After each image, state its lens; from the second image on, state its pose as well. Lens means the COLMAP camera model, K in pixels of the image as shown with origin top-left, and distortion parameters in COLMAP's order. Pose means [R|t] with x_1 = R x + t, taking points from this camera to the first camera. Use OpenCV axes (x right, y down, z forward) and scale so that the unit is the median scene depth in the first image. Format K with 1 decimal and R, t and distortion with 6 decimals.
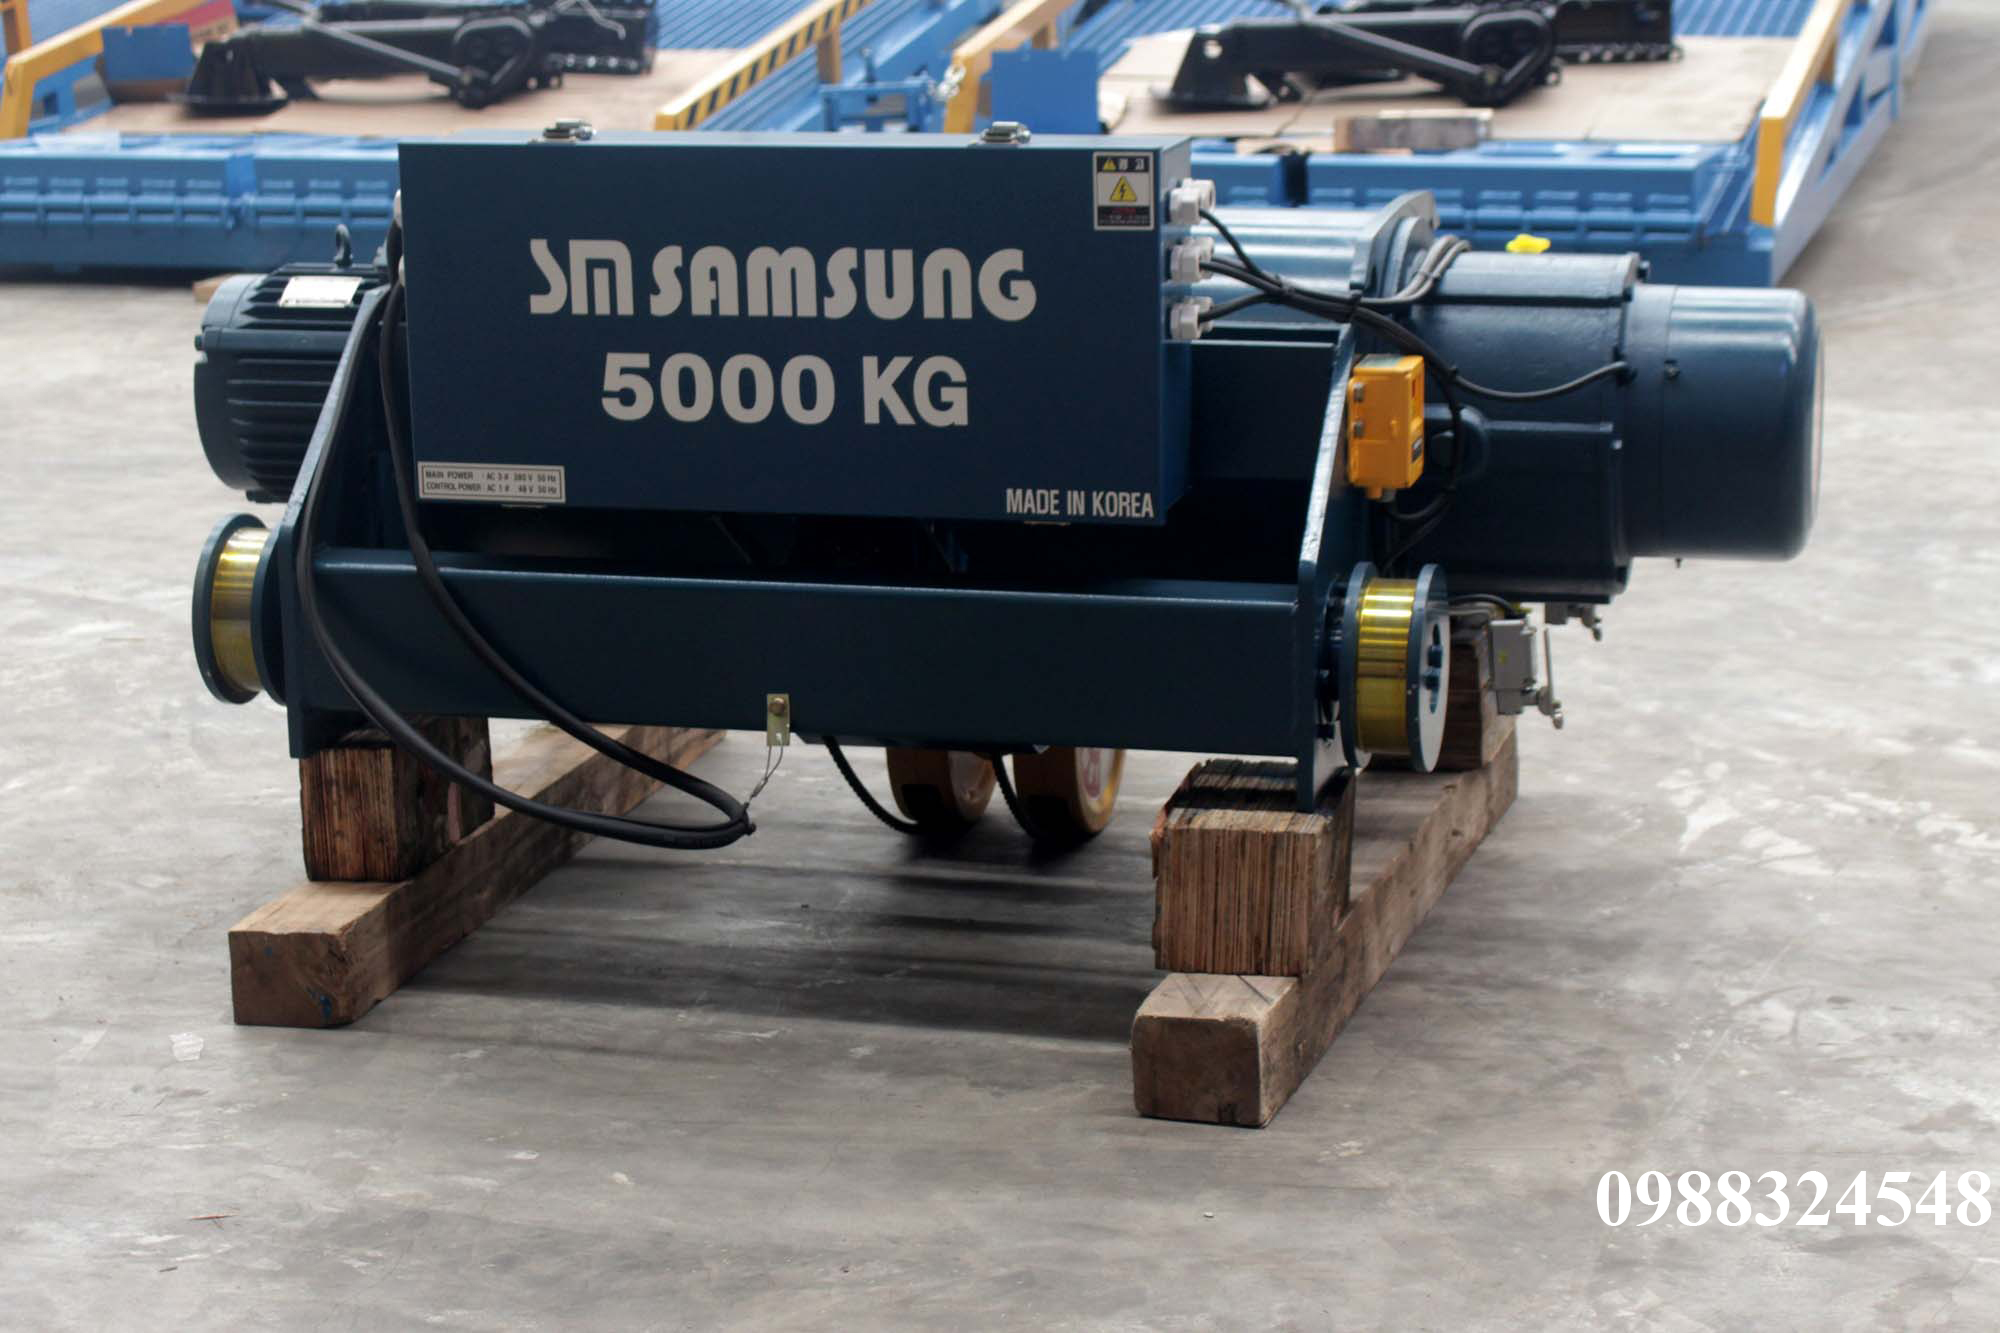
lens RADIAL K [[4023.3, 0, 969.6], [0, 4023.3, 652.2], [0, 0, 1]] dist [-0.034057, 0.000000]
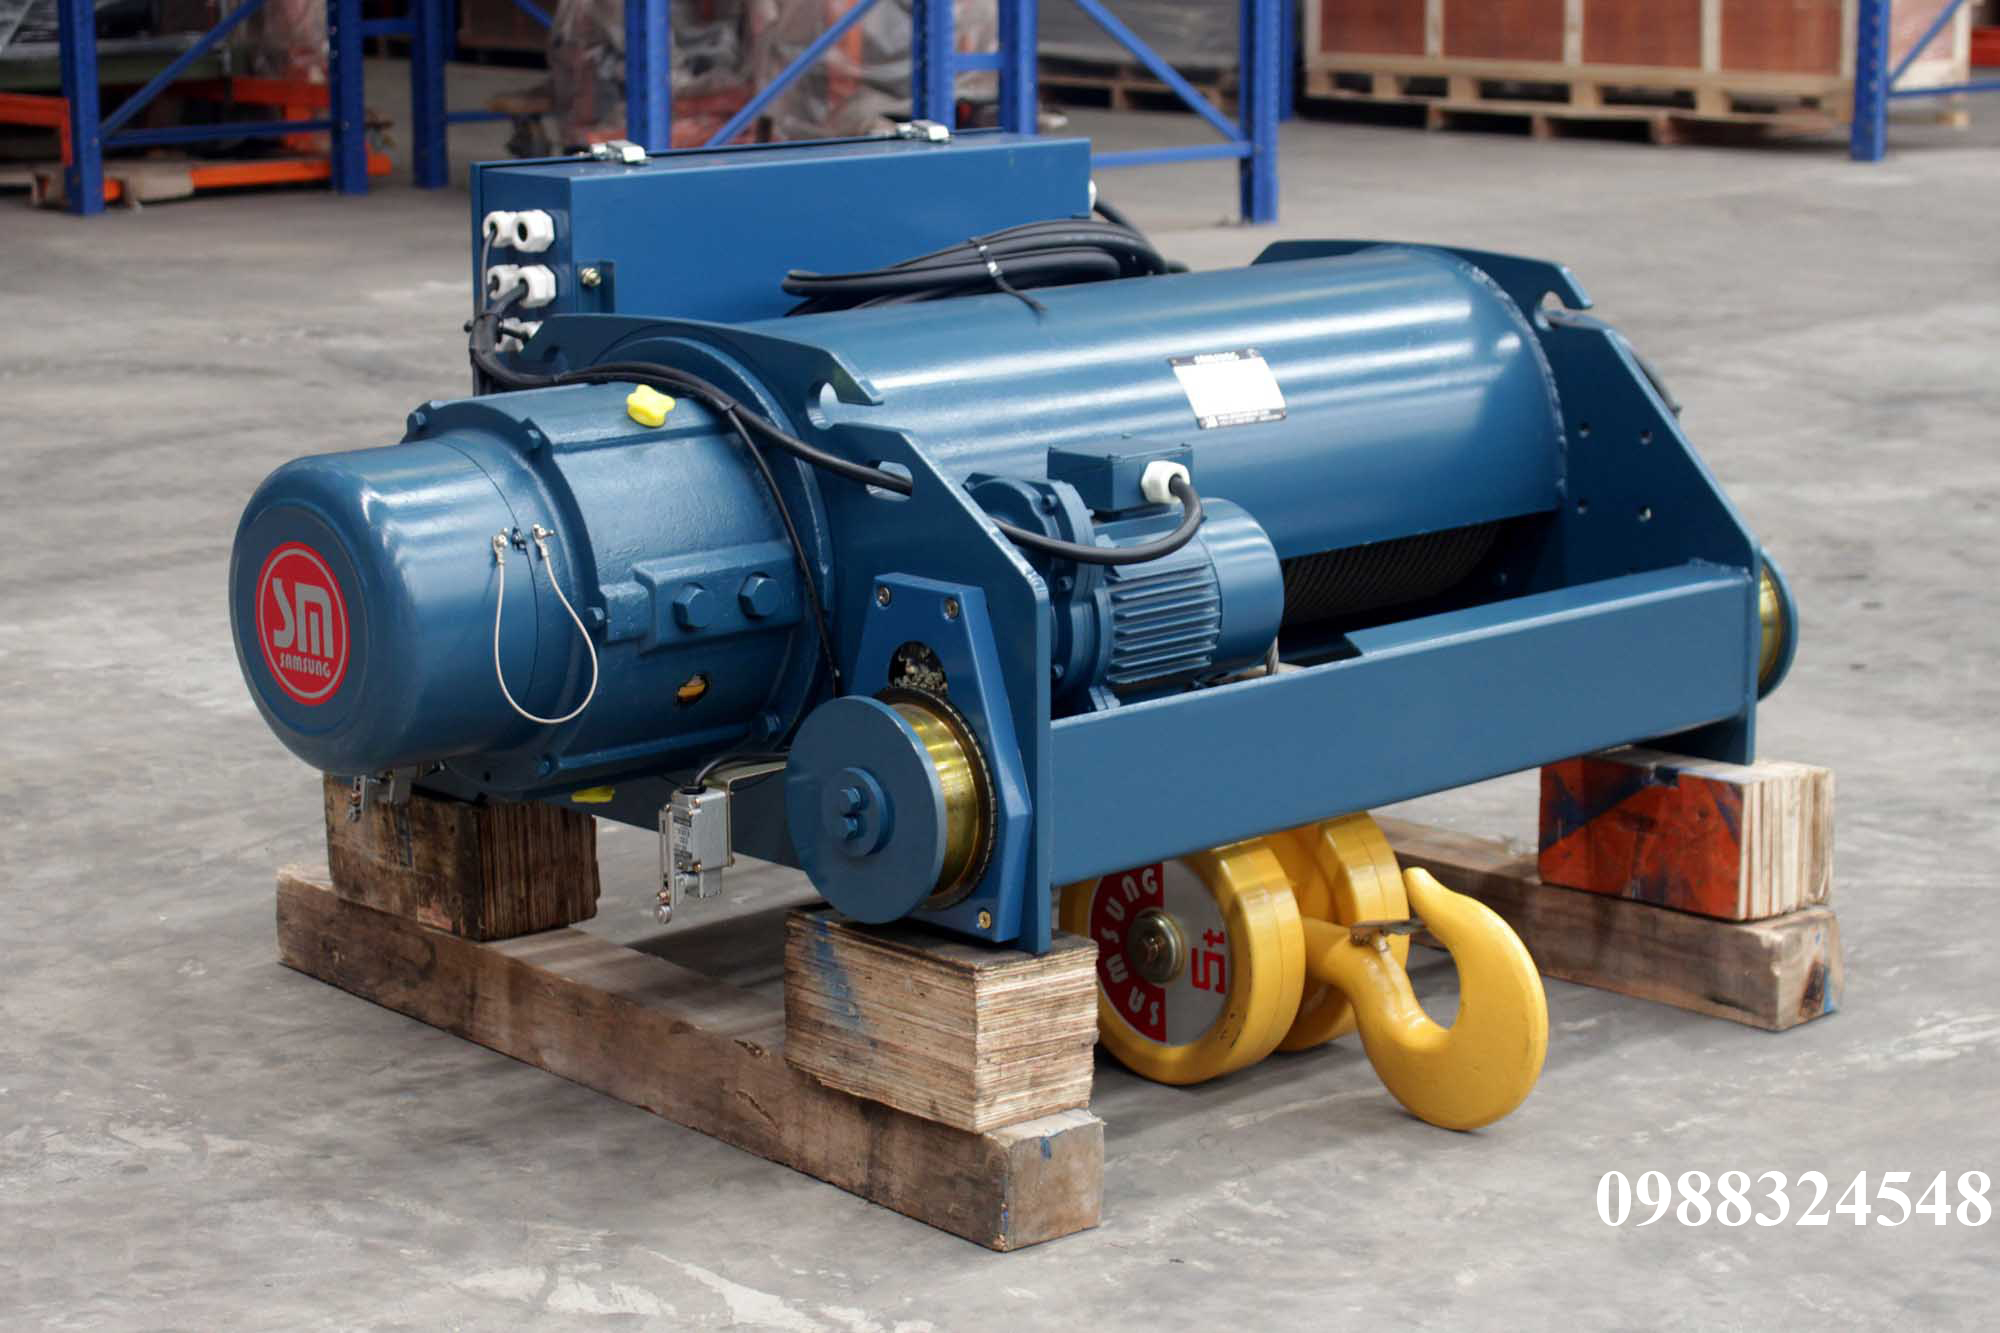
lens RADIAL K [[4023.3, 0, 971.6], [0, 4023.3, 663.7], [0, 0, 1]] dist [-0.034057, 0.000000]
pose [[-0.525190, 0.186693, -0.830254, 0.891497], [-0.178481, 0.929773, 0.321973, -0.365671], [0.832058, 0.317282, -0.454986, 1.600057]]
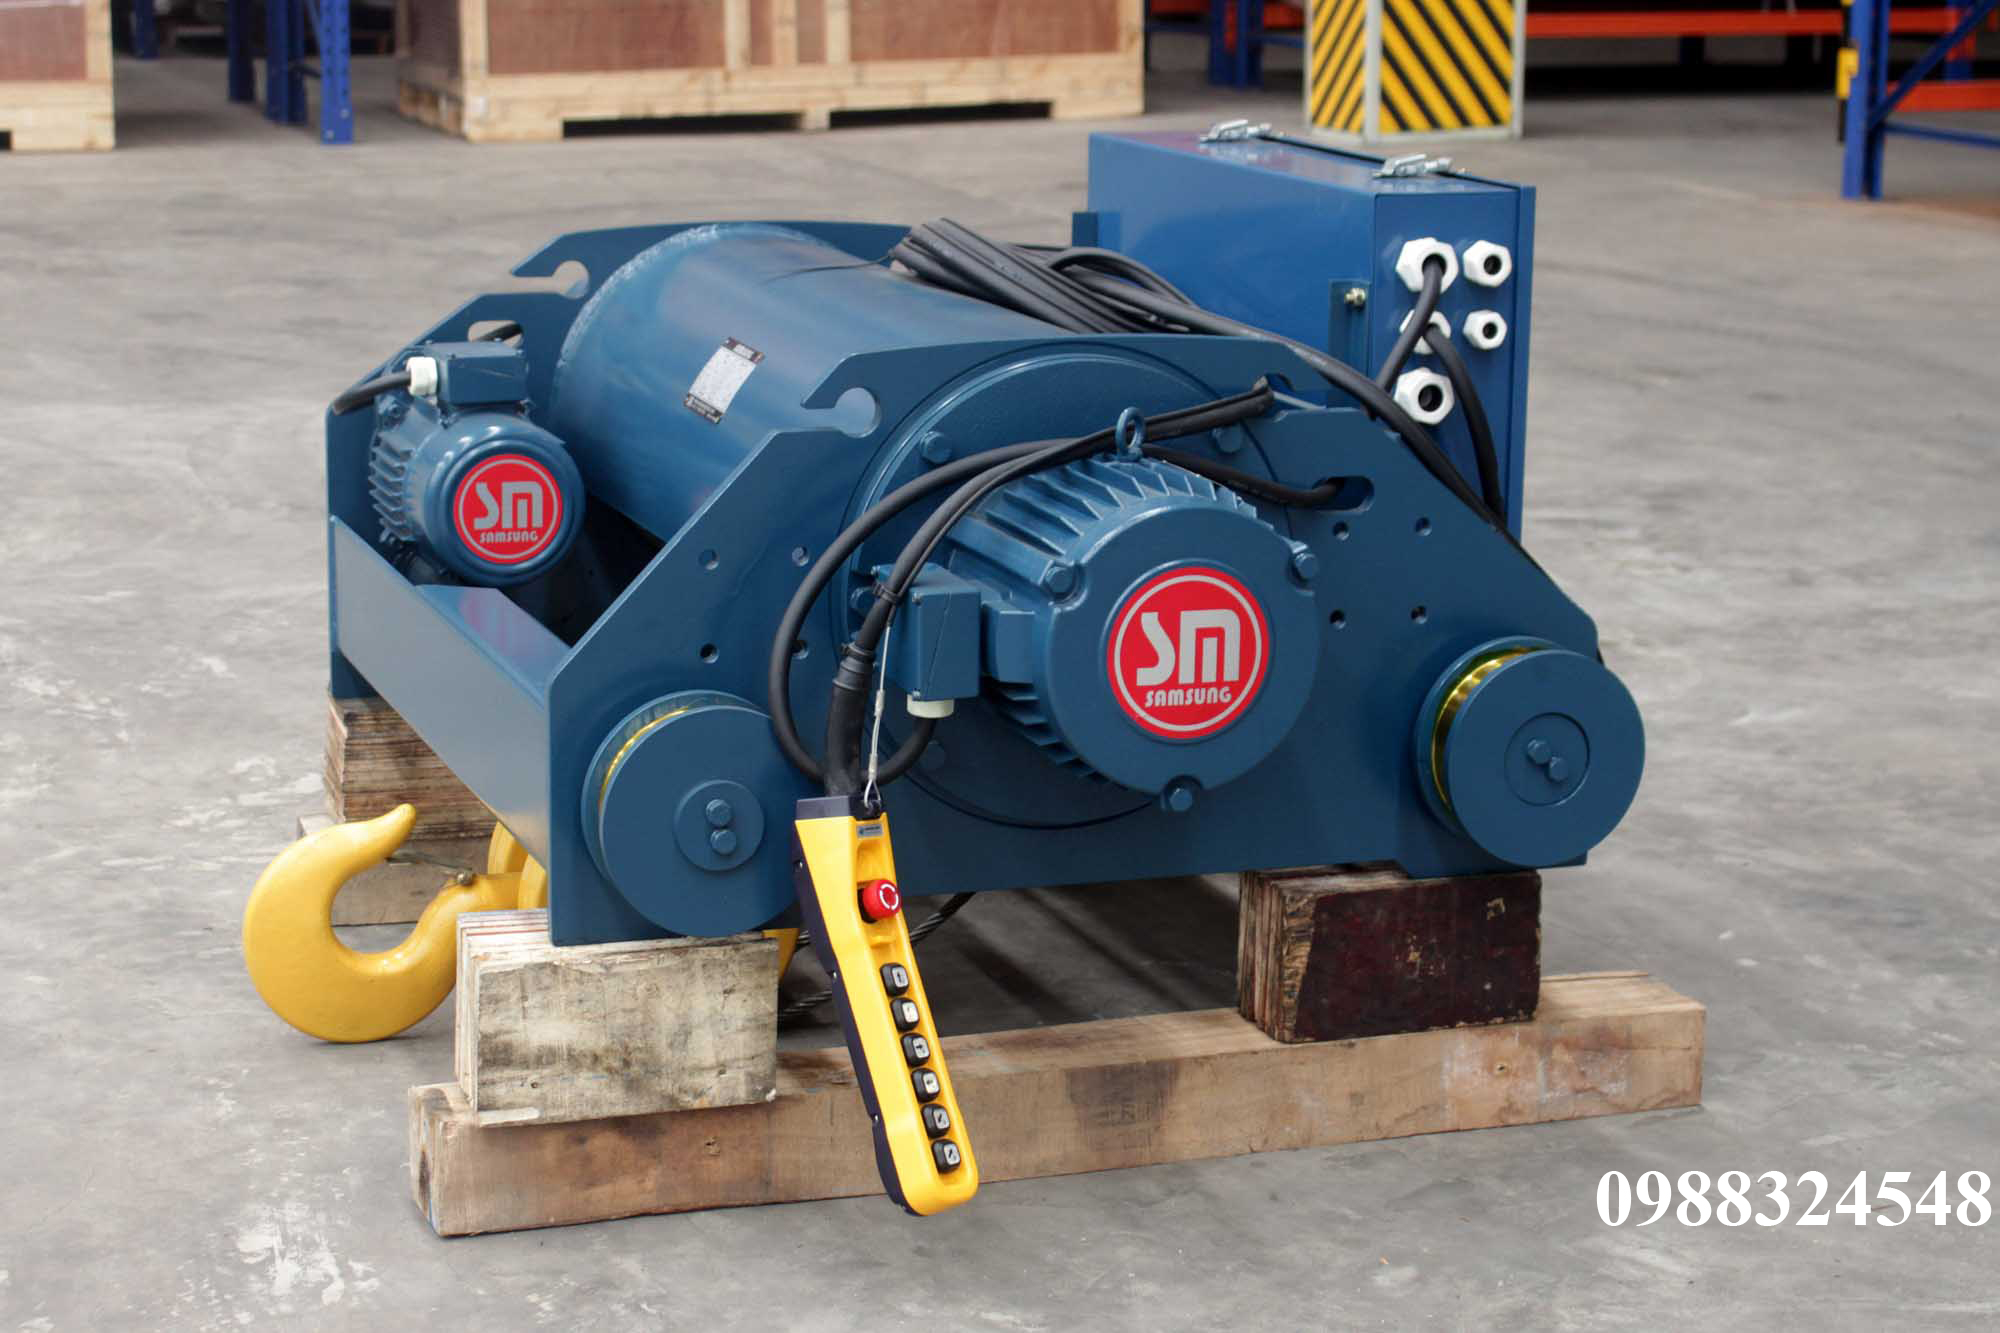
lens RADIAL K [[4023.3, 0, 973.5], [0, 4023.3, 643.7], [0, 0, 1]] dist [-0.034057, 0.000000]
pose [[-0.559890, -0.158799, 0.813207, -0.879975], [0.183689, 0.933251, 0.308709, -0.351180], [-0.807949, 0.322220, -0.493348, 1.635300]]
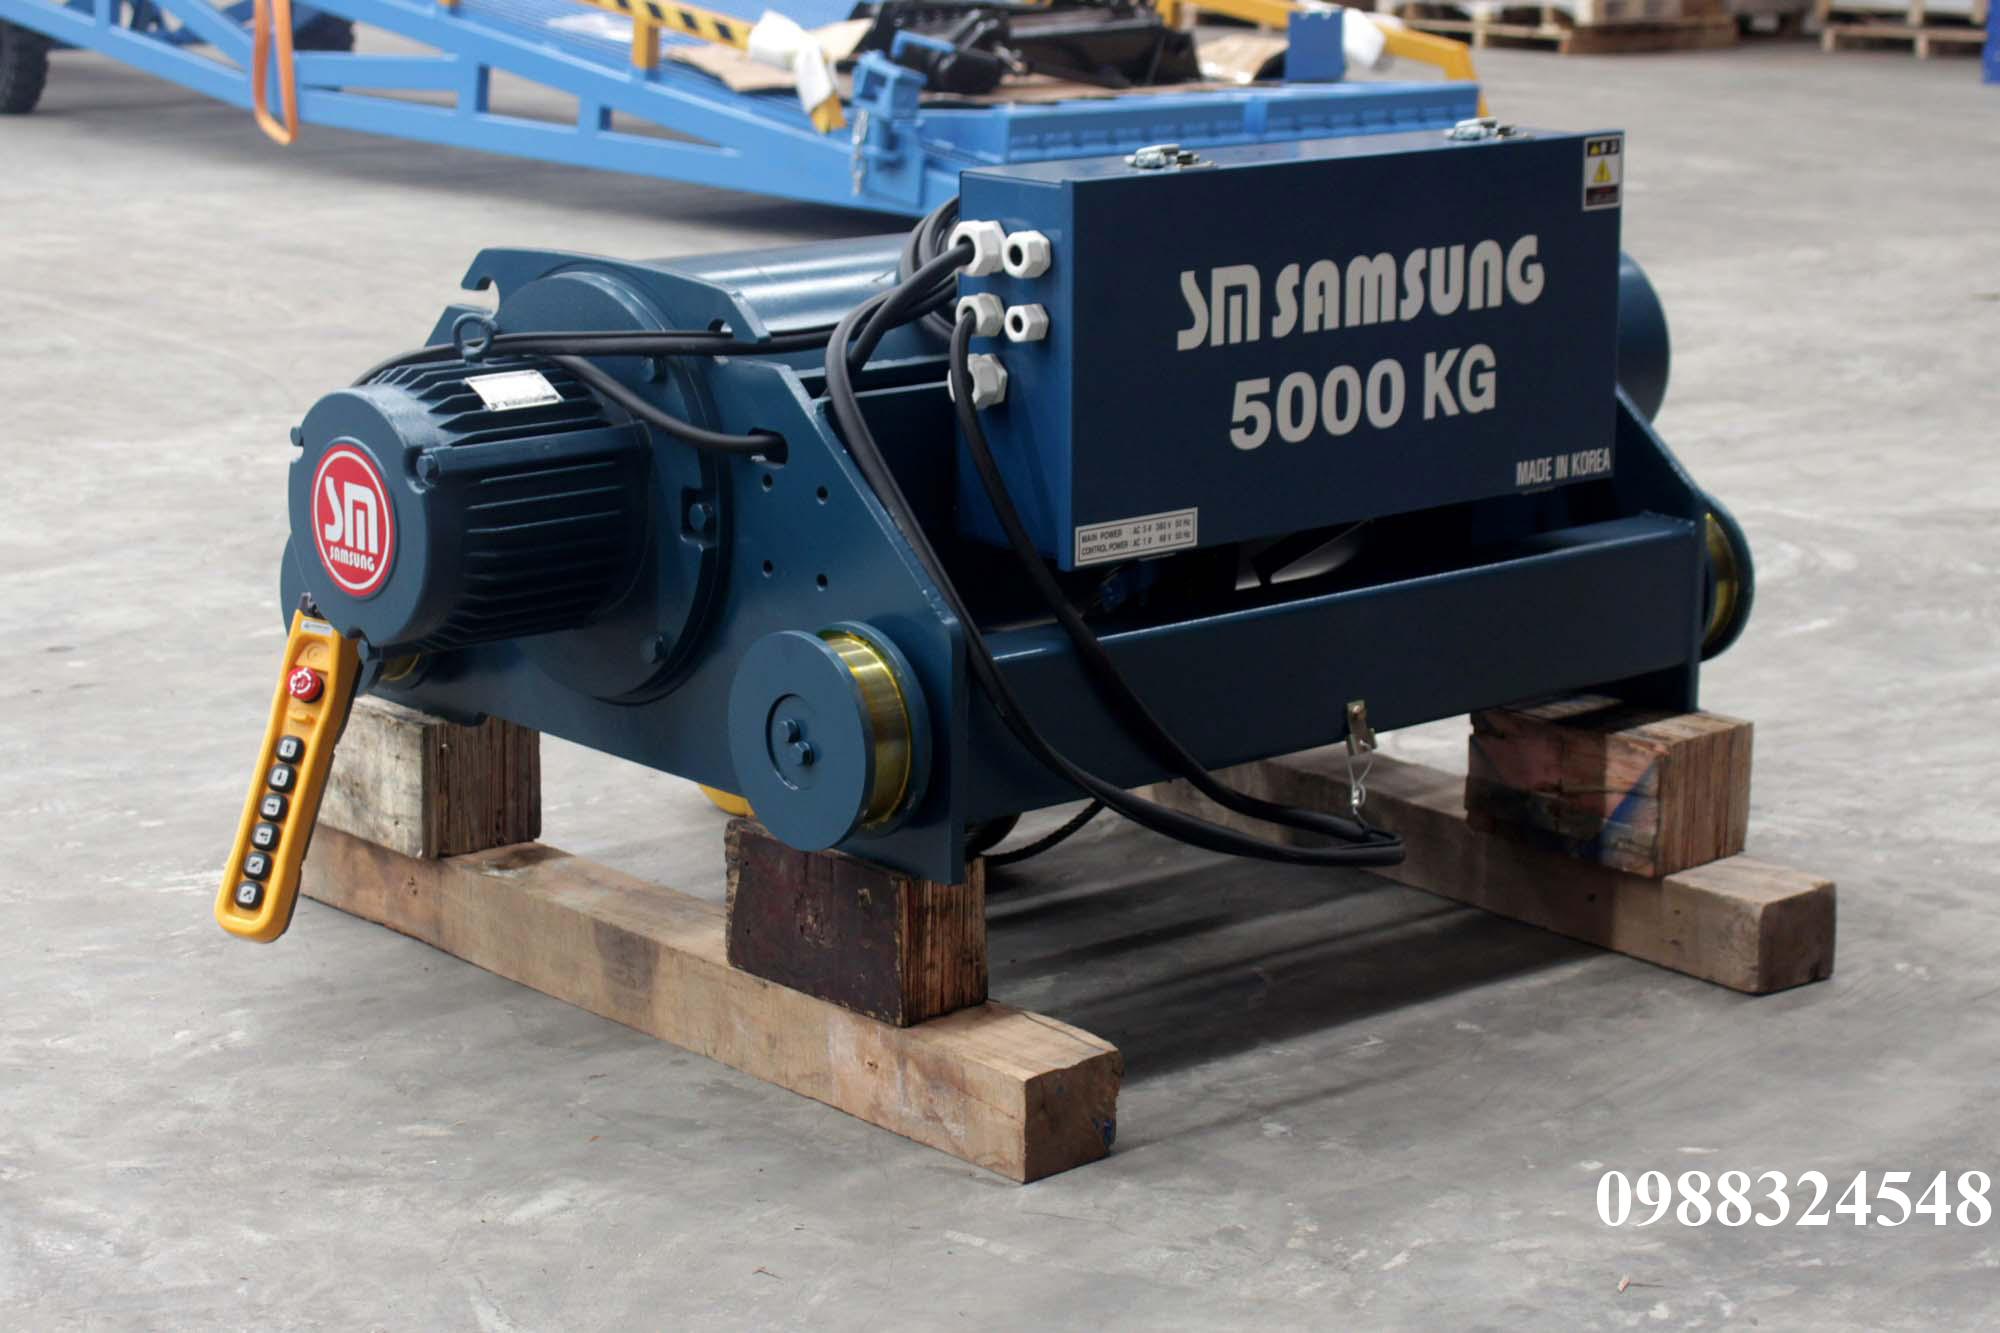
lens RADIAL K [[4023.3, 0, 978.9], [0, 4023.3, 634.2], [0, 0, 1]] dist [-0.034057, 0.000000]
pose [[0.564160, -0.159196, 0.810173, -0.920360], [0.172892, 0.982260, 0.072617, -0.096236], [-0.807361, 0.099105, 0.581675, 0.496575]]
